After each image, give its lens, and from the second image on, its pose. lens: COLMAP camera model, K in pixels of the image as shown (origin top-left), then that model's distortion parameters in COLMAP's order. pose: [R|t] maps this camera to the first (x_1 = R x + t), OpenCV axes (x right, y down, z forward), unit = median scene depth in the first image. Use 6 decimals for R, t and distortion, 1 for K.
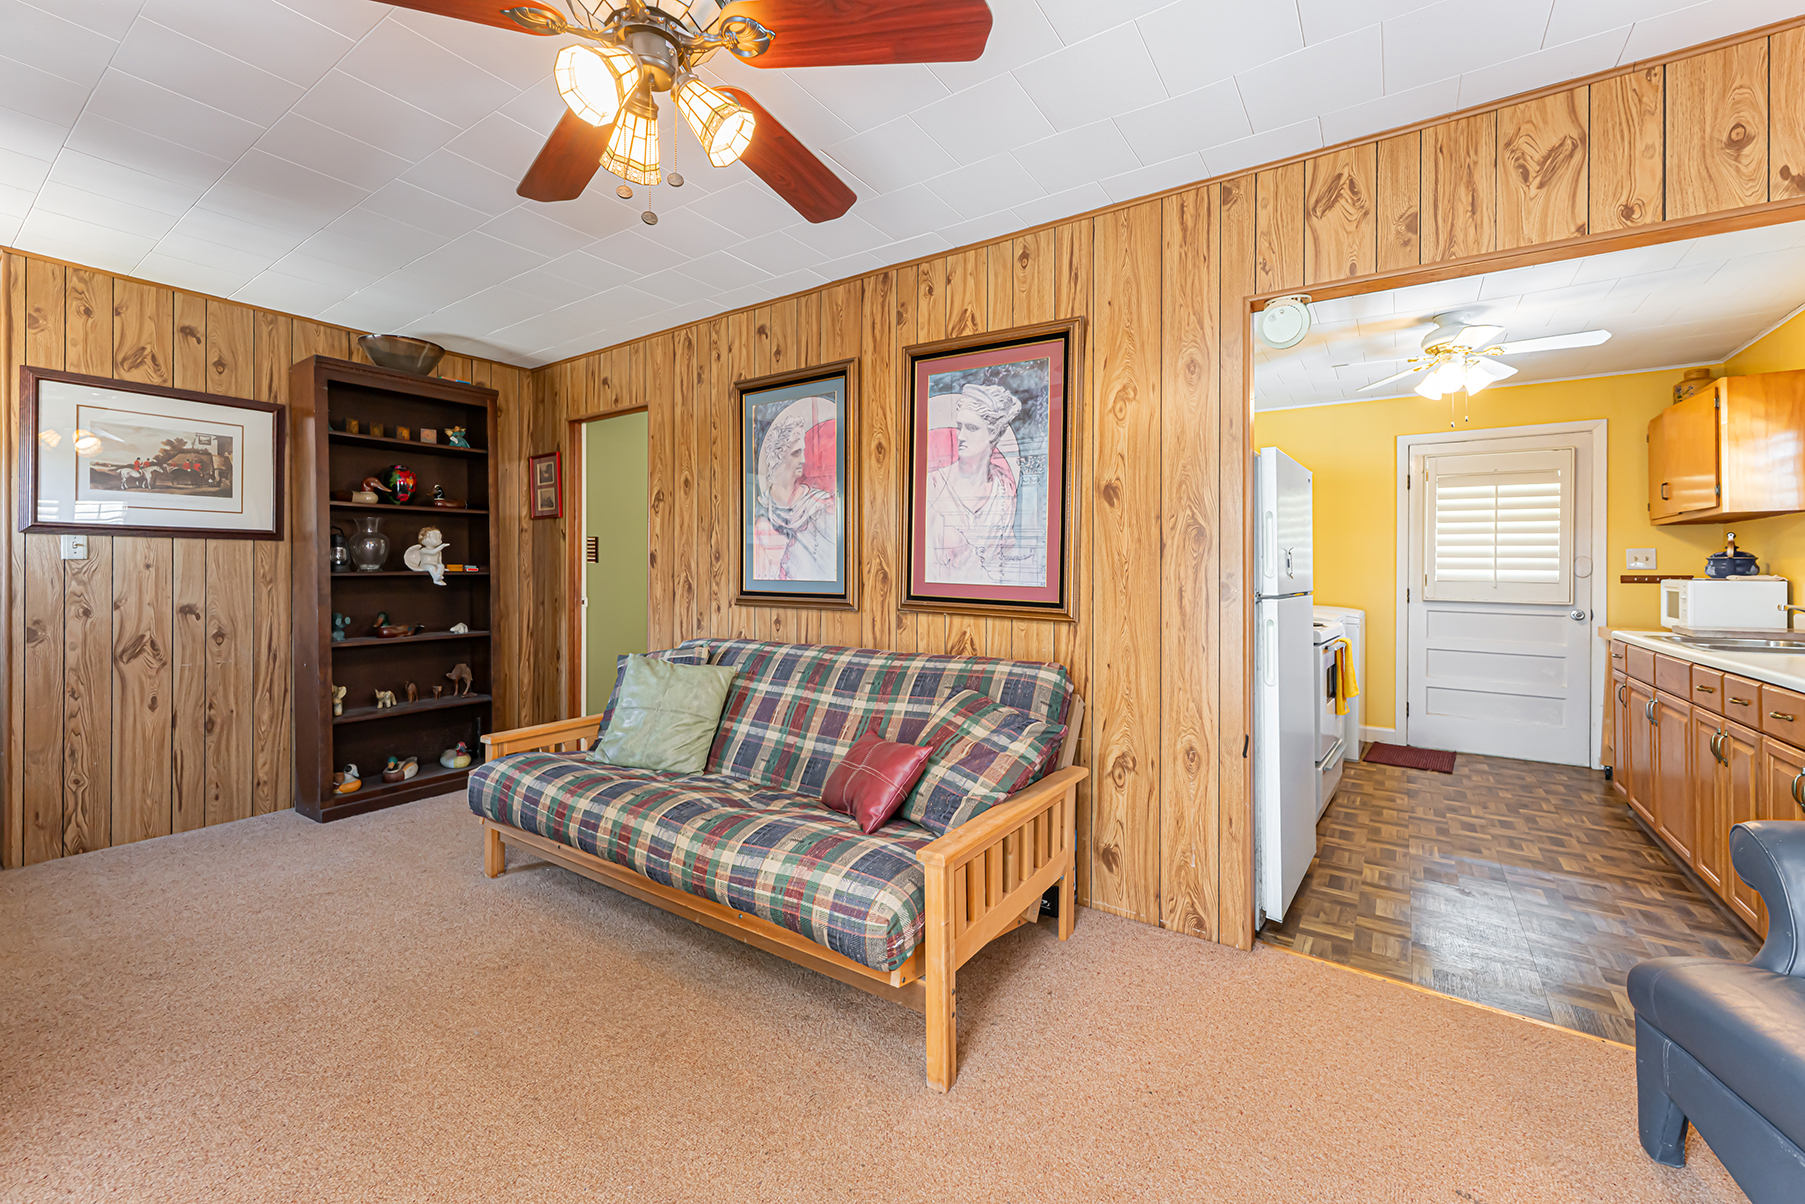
lens RADIAL K [[735.5, 0, 913.4], [0, 735.5, 563.8], [0, 0, 1]] dist [-0.002685, 0.000490]
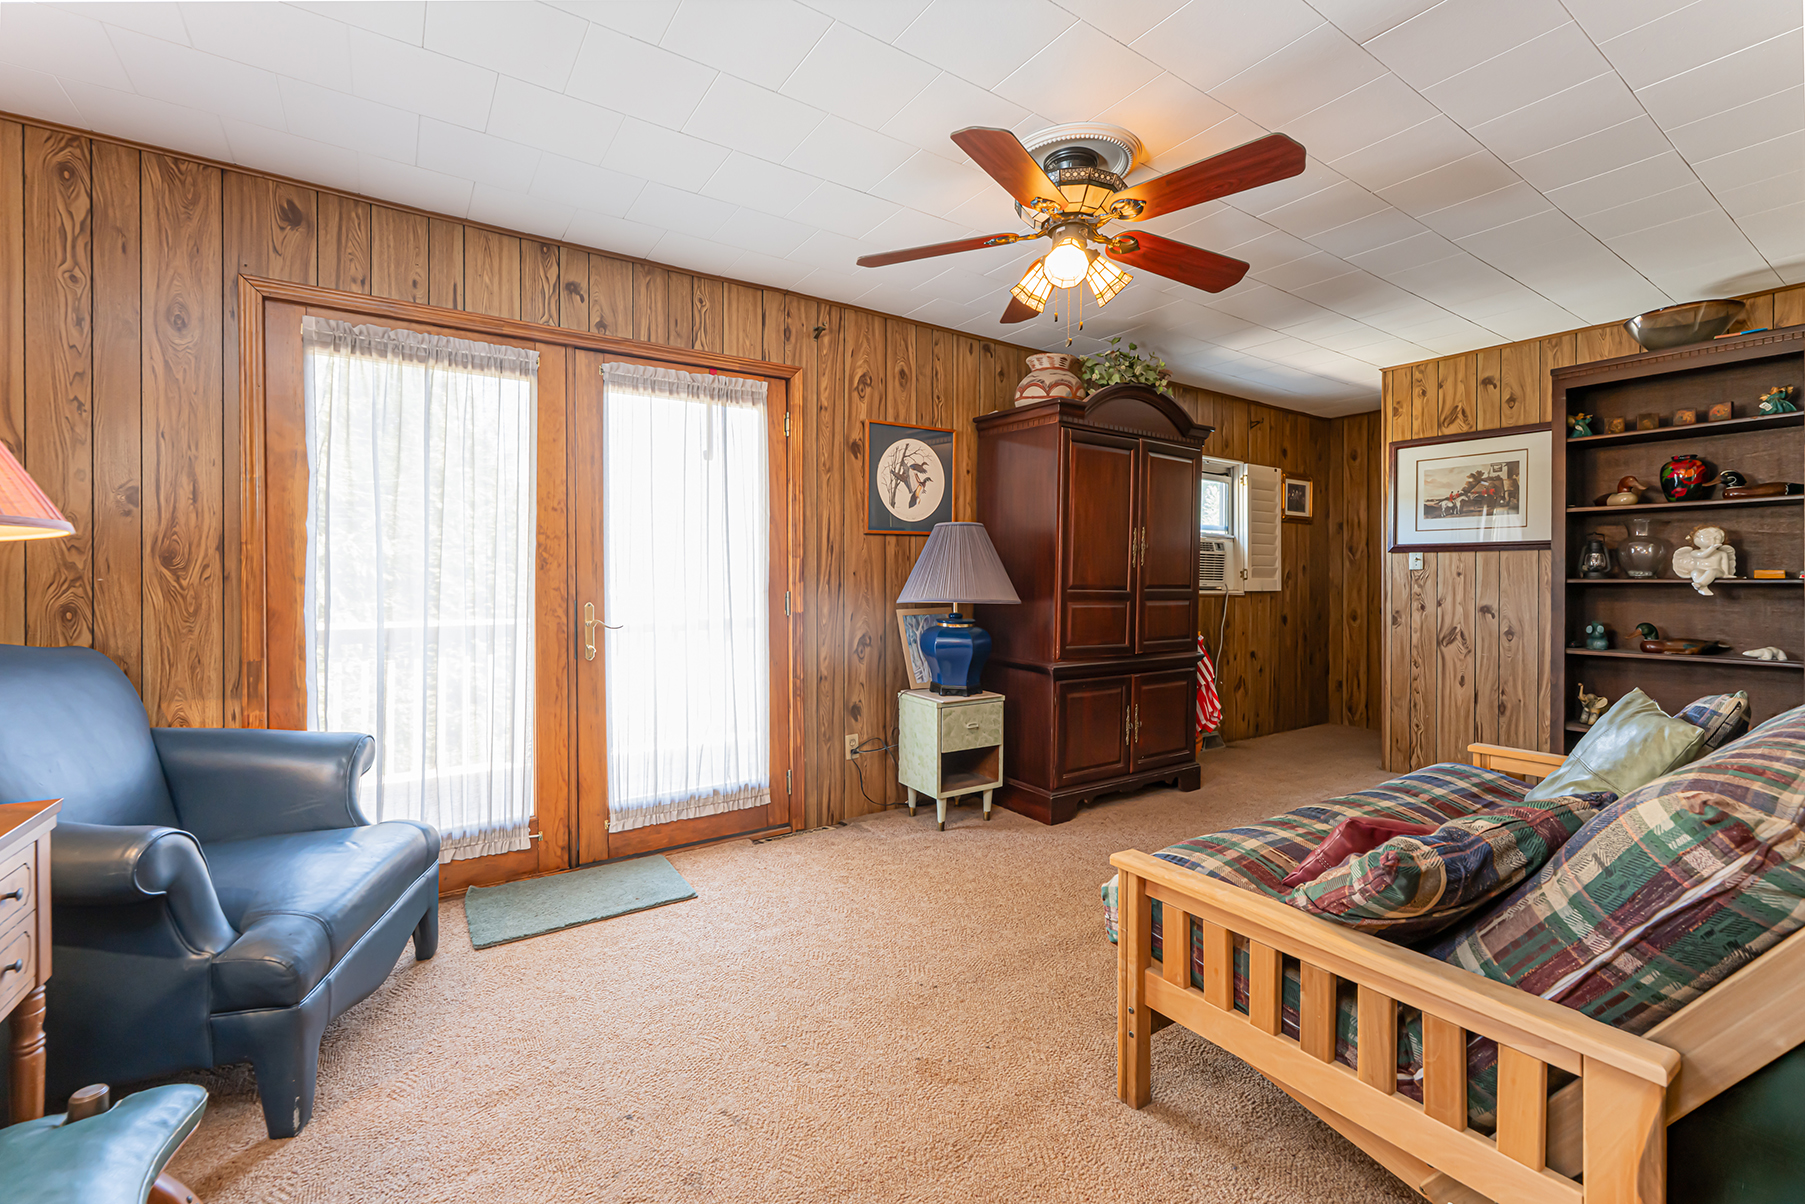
lens RADIAL K [[759.2, 0, 888.7], [0, 759.2, 585.4], [0, 0, 1]] dist [0.002950, 0.000484]
pose [[-0.392471, 0.003583, -0.919757, 0.581484], [0.001399, 0.999994, 0.003299, 0.017188], [0.919763, 0.000008, -0.392474, 0.596640]]
